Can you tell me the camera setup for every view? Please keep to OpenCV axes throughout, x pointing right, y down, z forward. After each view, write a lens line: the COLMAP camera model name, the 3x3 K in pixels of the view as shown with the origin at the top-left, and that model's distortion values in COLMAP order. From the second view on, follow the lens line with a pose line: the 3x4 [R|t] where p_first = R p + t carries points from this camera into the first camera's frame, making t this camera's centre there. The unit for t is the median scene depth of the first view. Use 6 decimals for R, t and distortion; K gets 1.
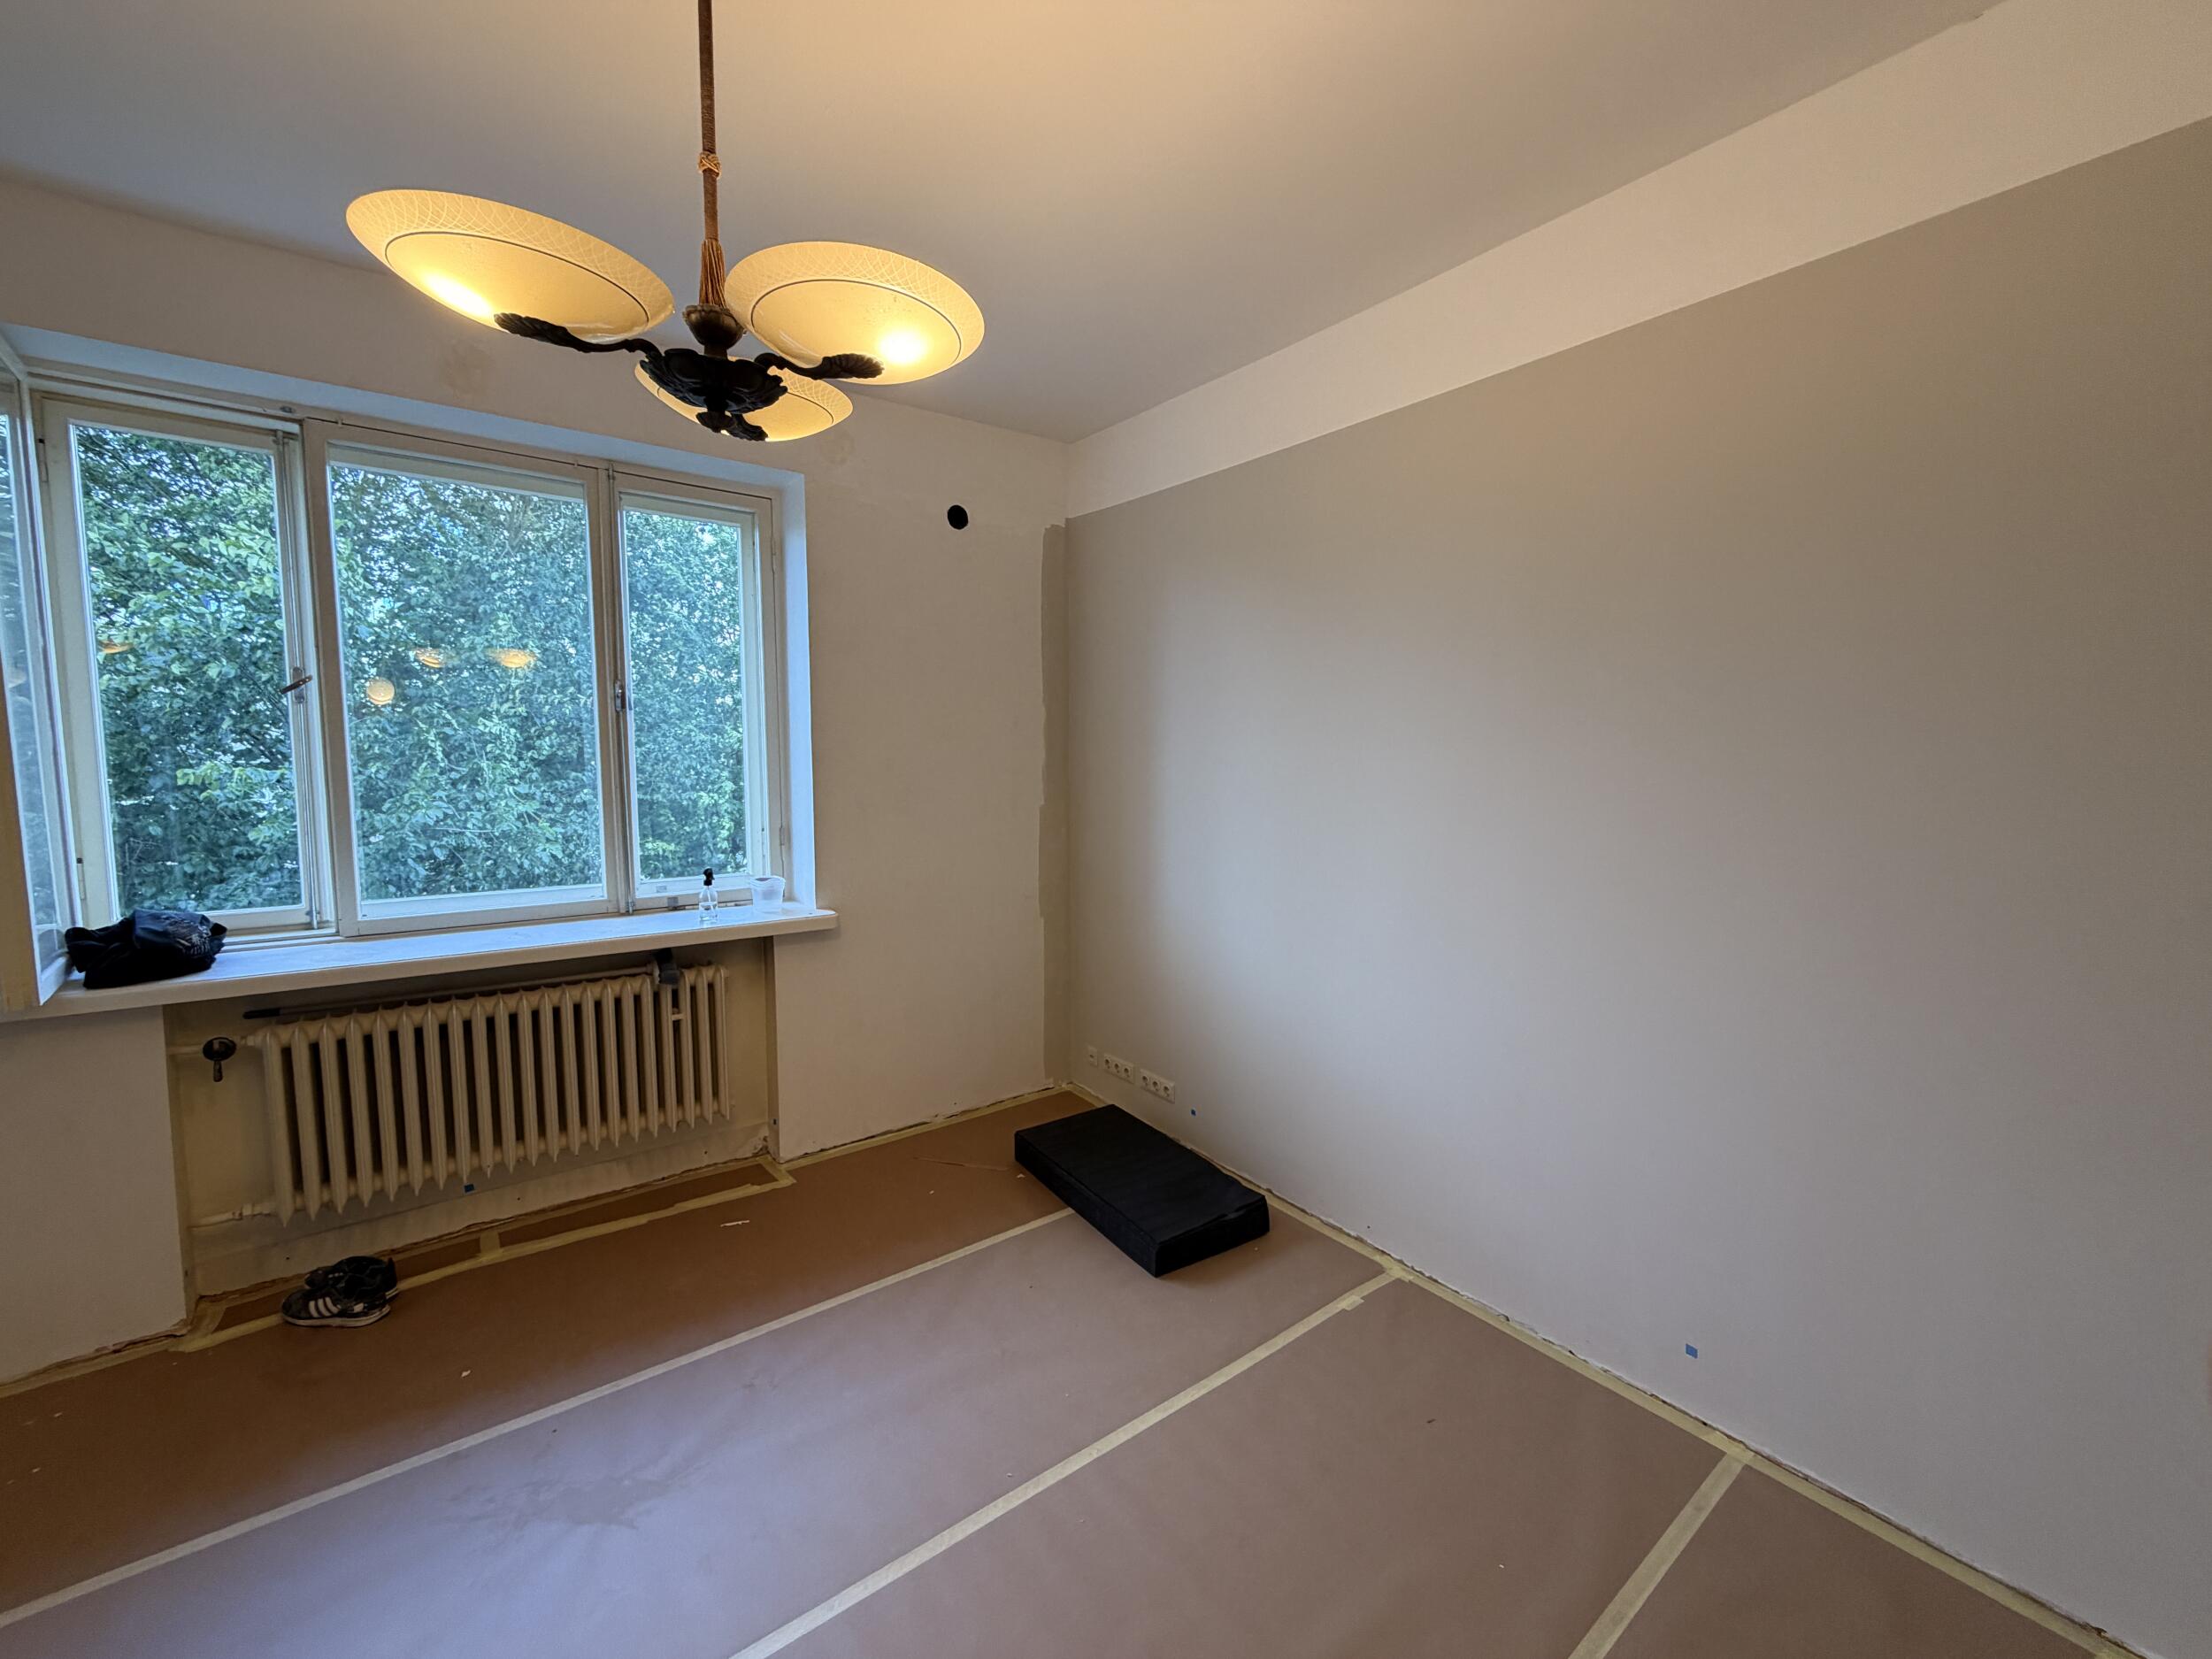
lens RADIAL K [[883.9, 0, 1102.8], [0, 883.9, 829.3], [0, 0, 1]] dist [0.001384, 0.000150]
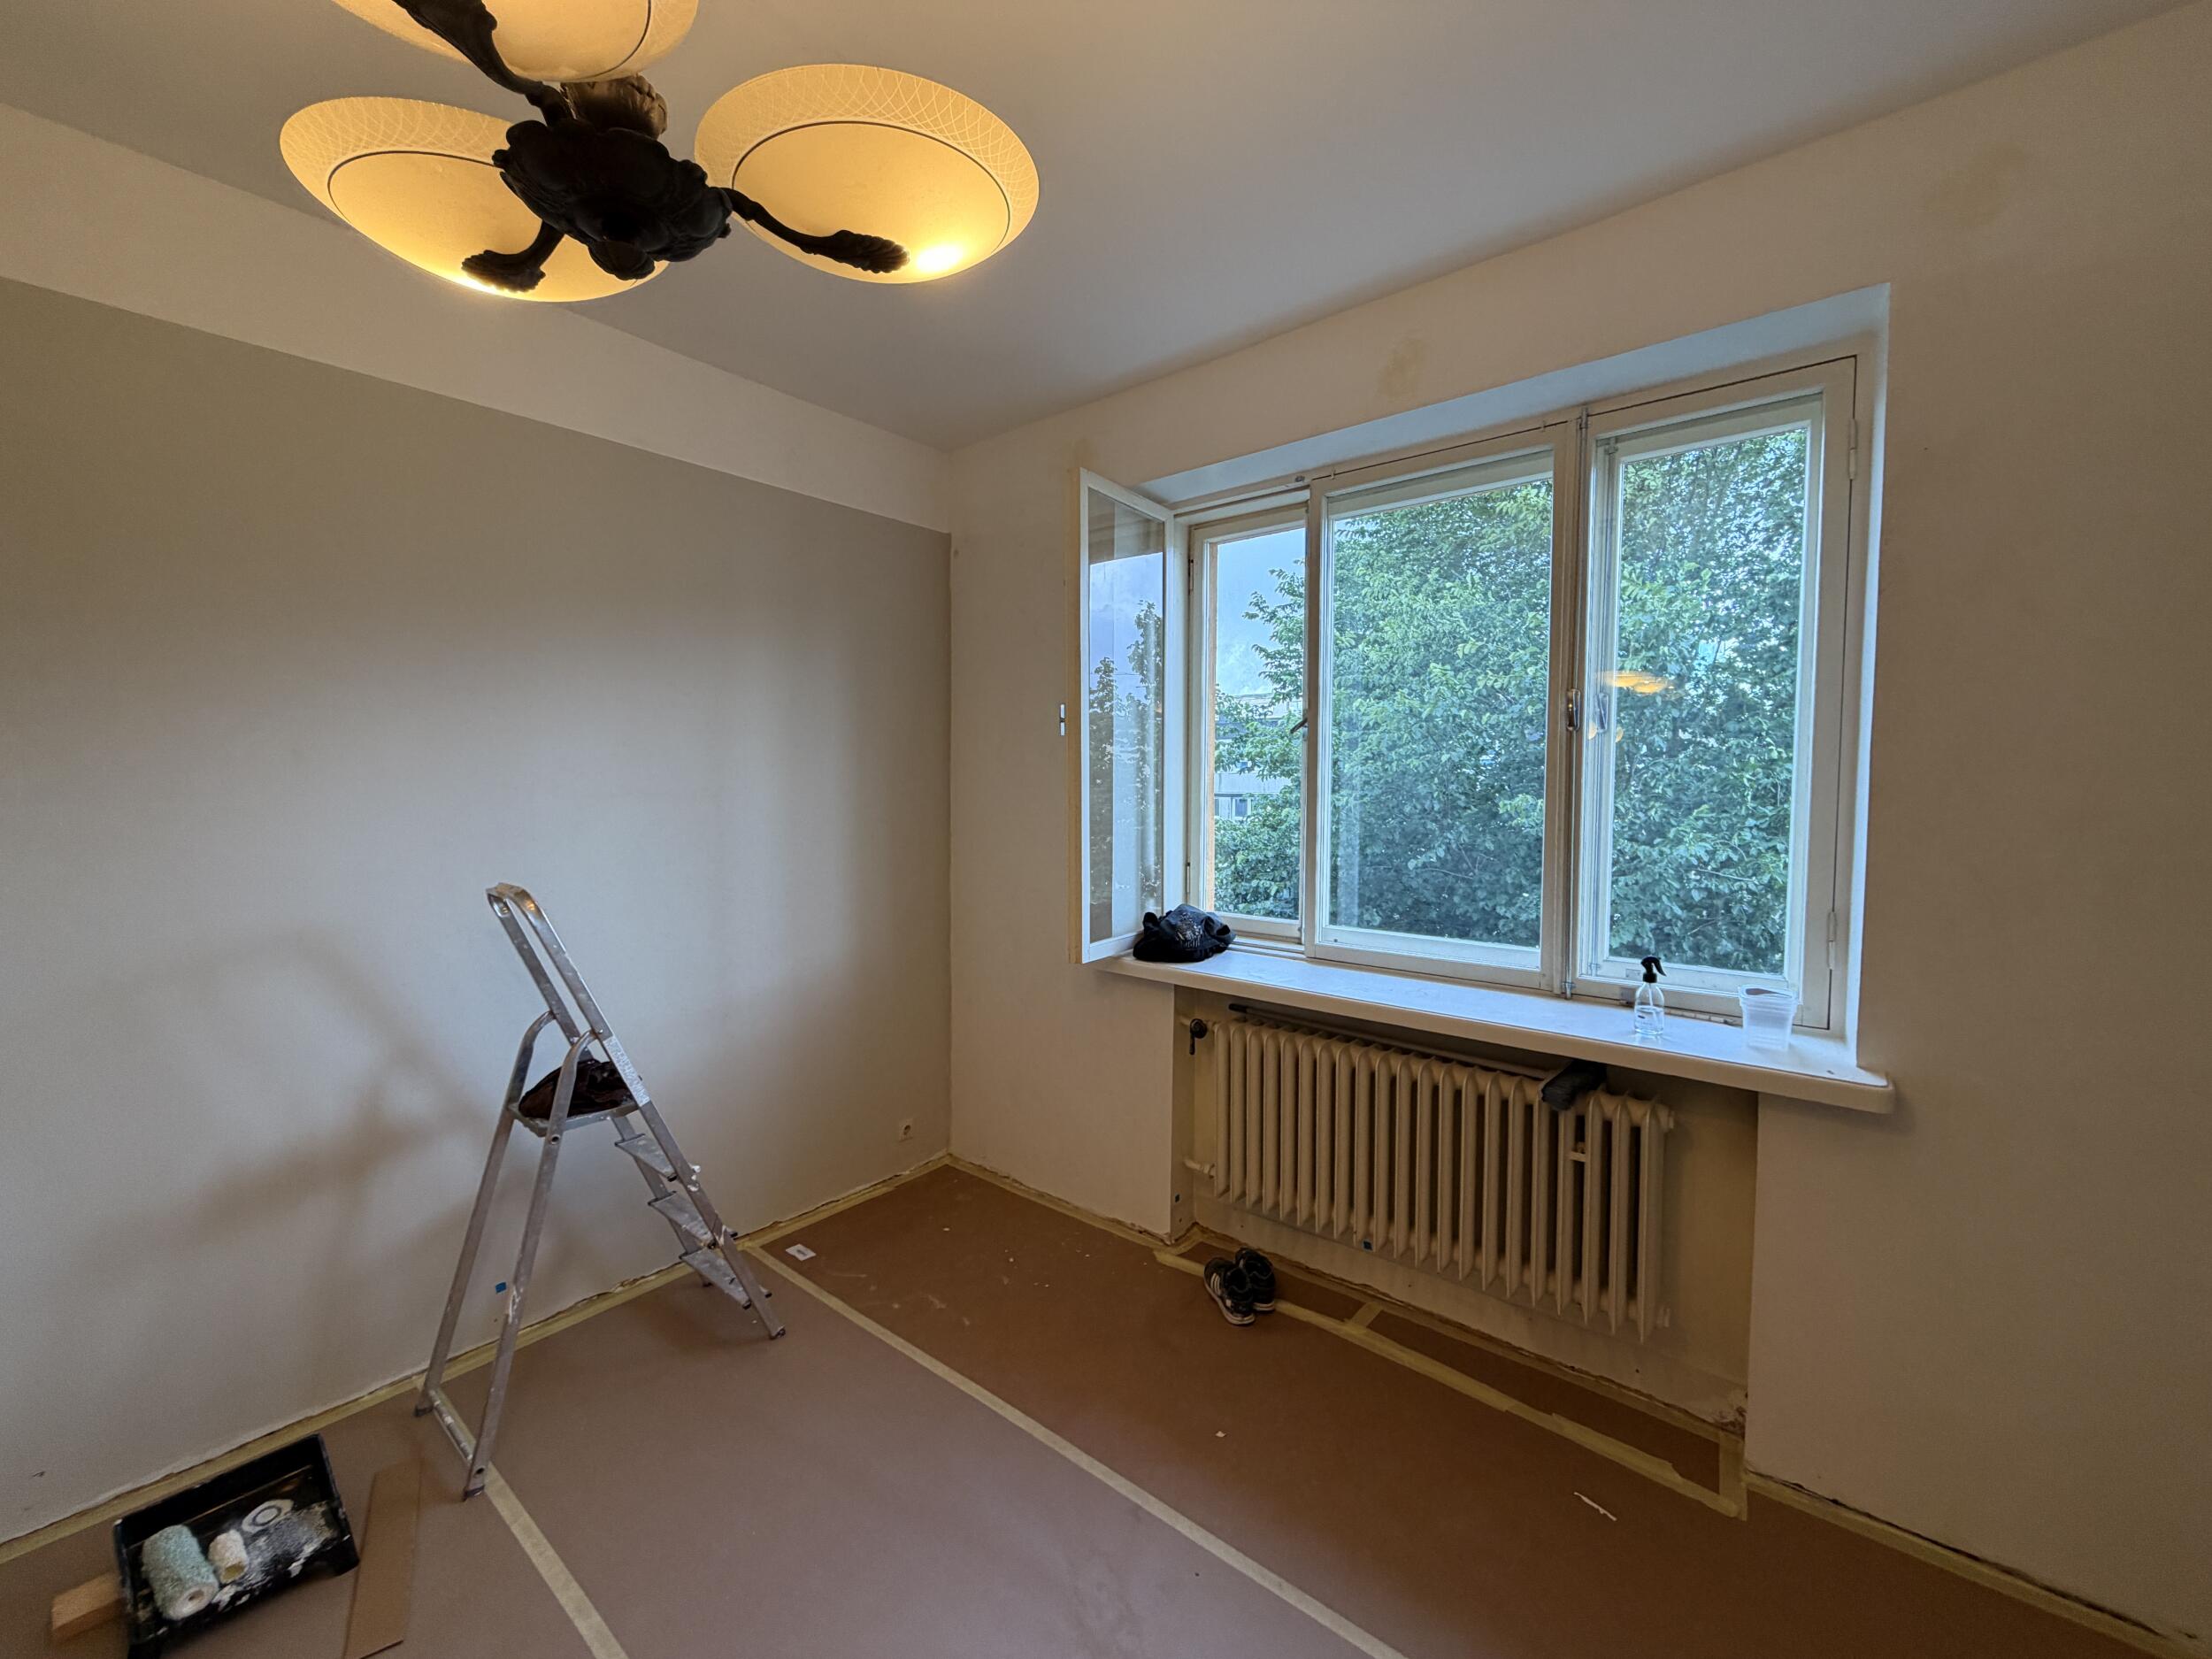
lens RADIAL K [[883.9, 0, 1102.8], [0, 883.9, 829.3], [0, 0, 1]] dist [0.001384, 0.000150]
pose [[0.230495, 0.047007, -0.971938, 0.107114], [-0.085210, 0.995971, 0.027961, -0.036370], [0.969336, 0.076374, 0.233571, 0.443876]]
